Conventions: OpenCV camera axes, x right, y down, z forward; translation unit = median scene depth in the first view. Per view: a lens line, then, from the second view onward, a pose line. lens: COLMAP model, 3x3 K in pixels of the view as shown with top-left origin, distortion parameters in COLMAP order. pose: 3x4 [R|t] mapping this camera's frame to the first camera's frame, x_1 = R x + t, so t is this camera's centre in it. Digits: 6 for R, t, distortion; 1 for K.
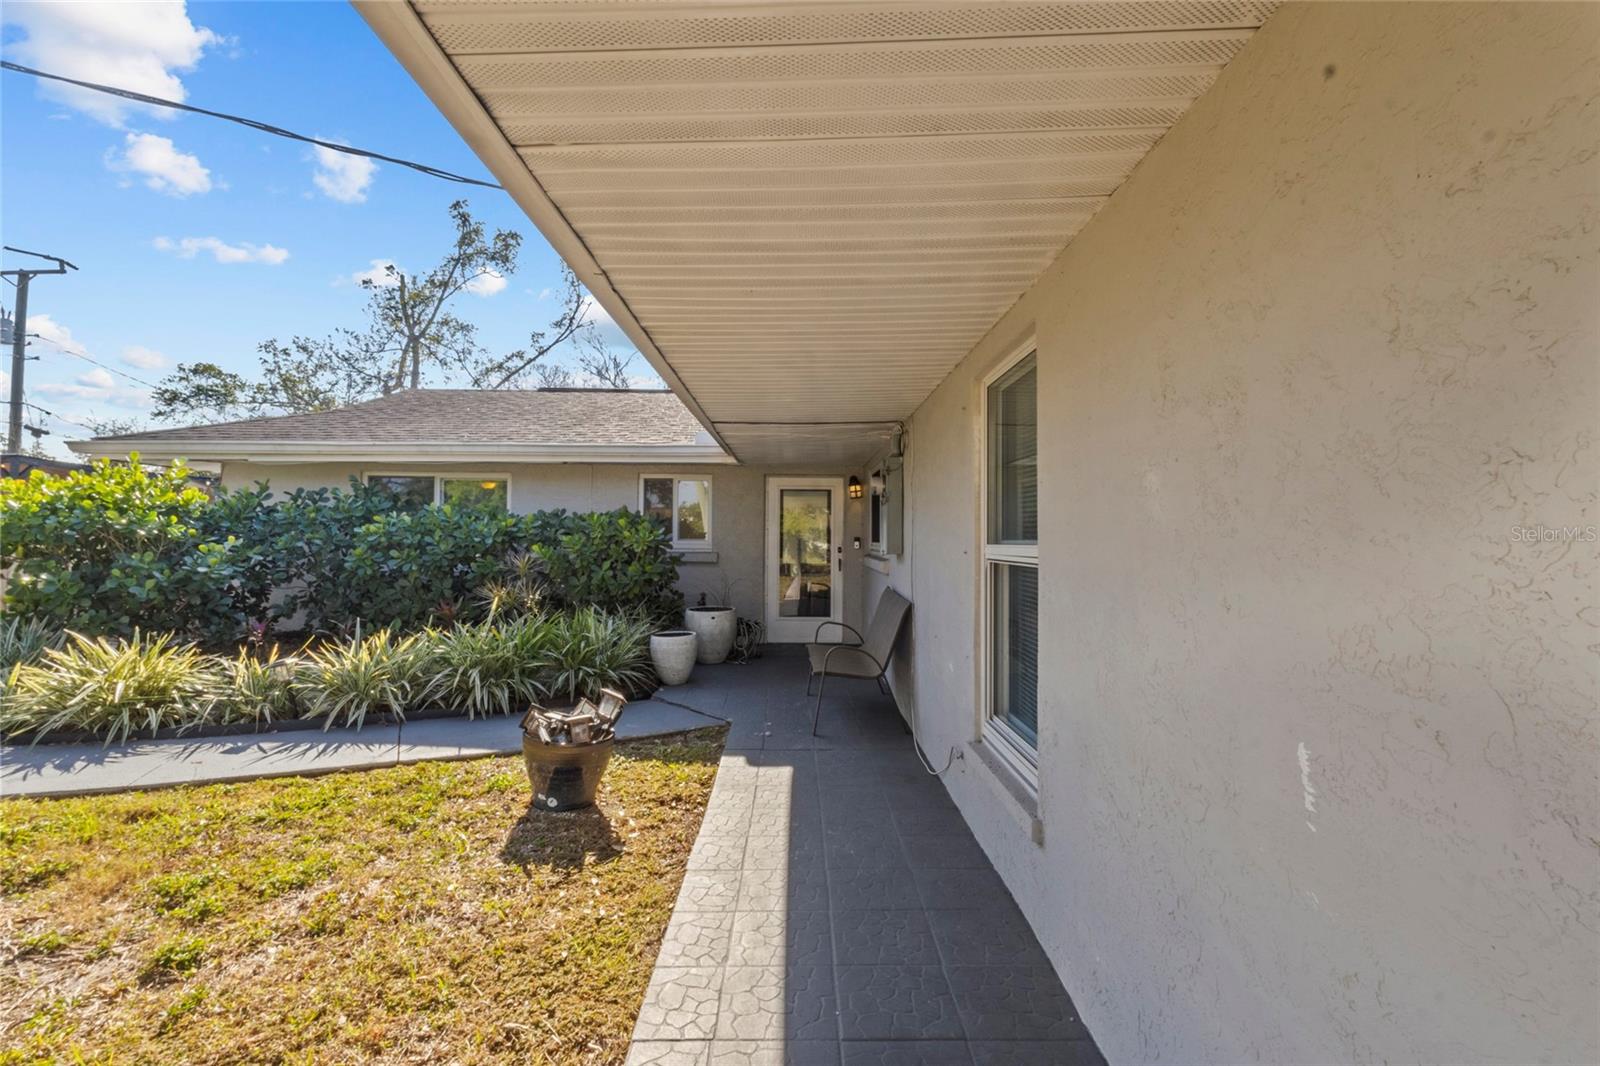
lens RADIAL K [[736.6, 0, 798.2], [0, 736.6, 523.1], [0, 0, 1]] dist [0.001210, 0.000347]
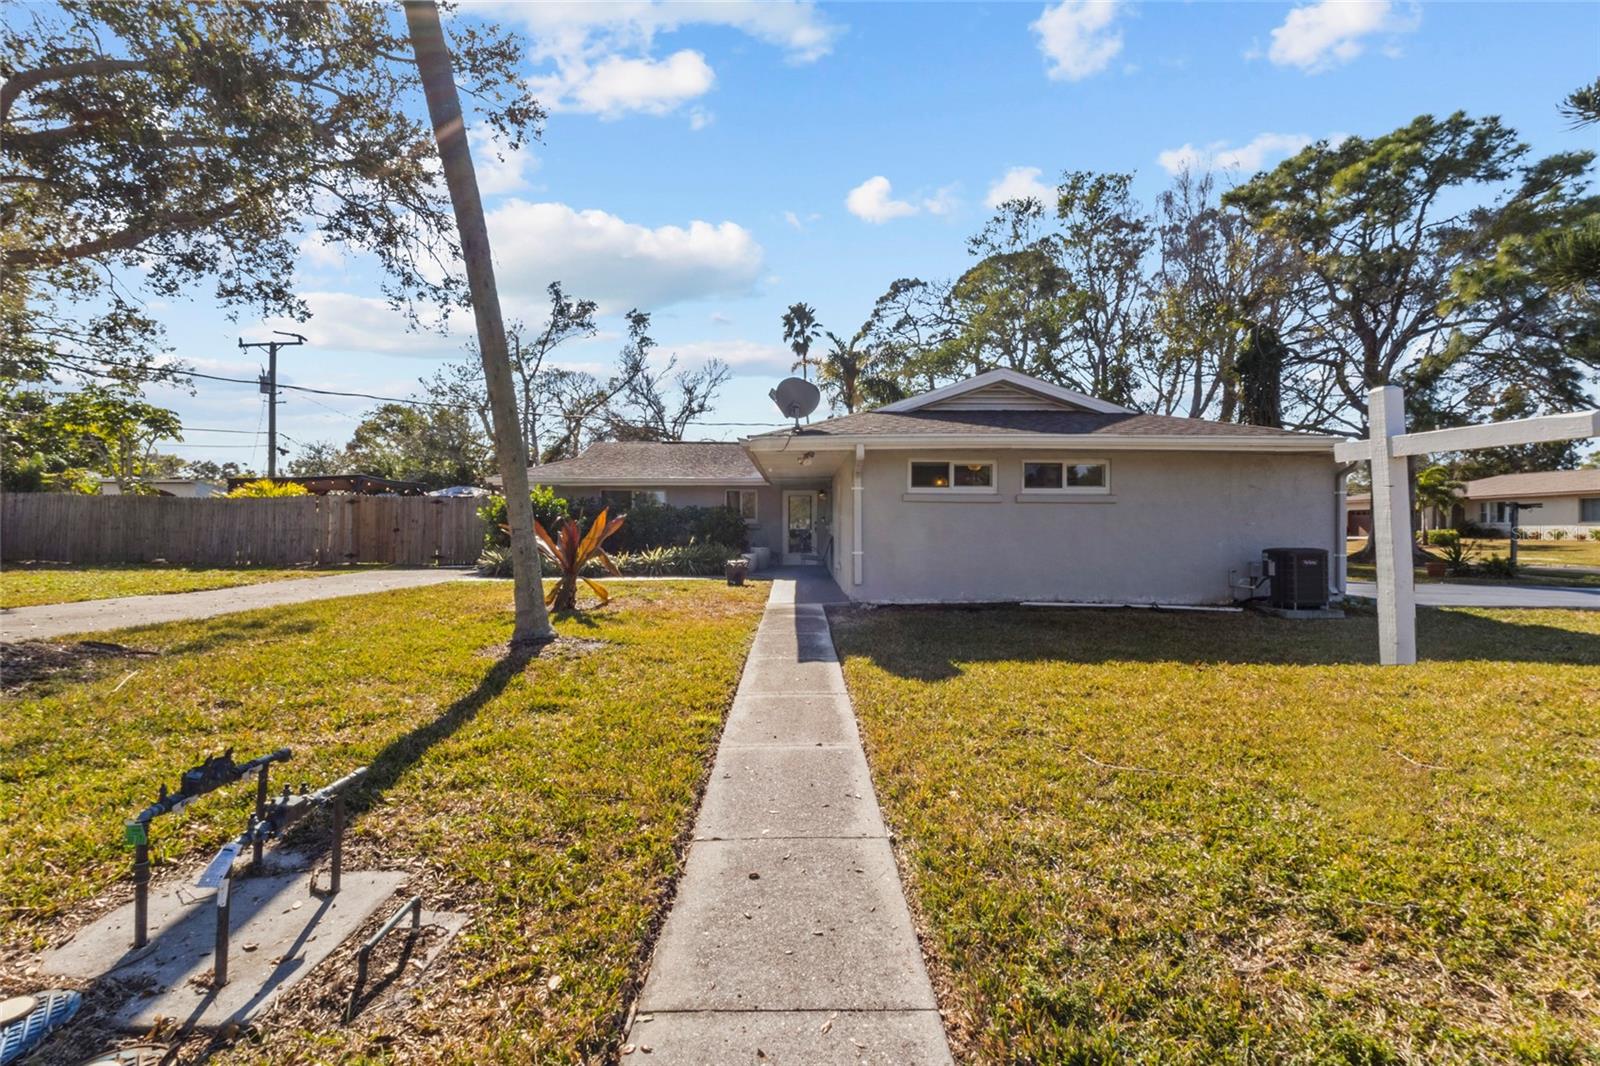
lens RADIAL K [[736.6, 0, 798.2], [0, 736.6, 523.1], [0, 0, 1]] dist [0.001210, 0.000347]
pose [[0.999976, -0.006953, 0.000090, 0.001567], [0.006950, 0.999807, 0.018371, -0.000056], [-0.000217, -0.018370, 0.999831, -0.489025]]
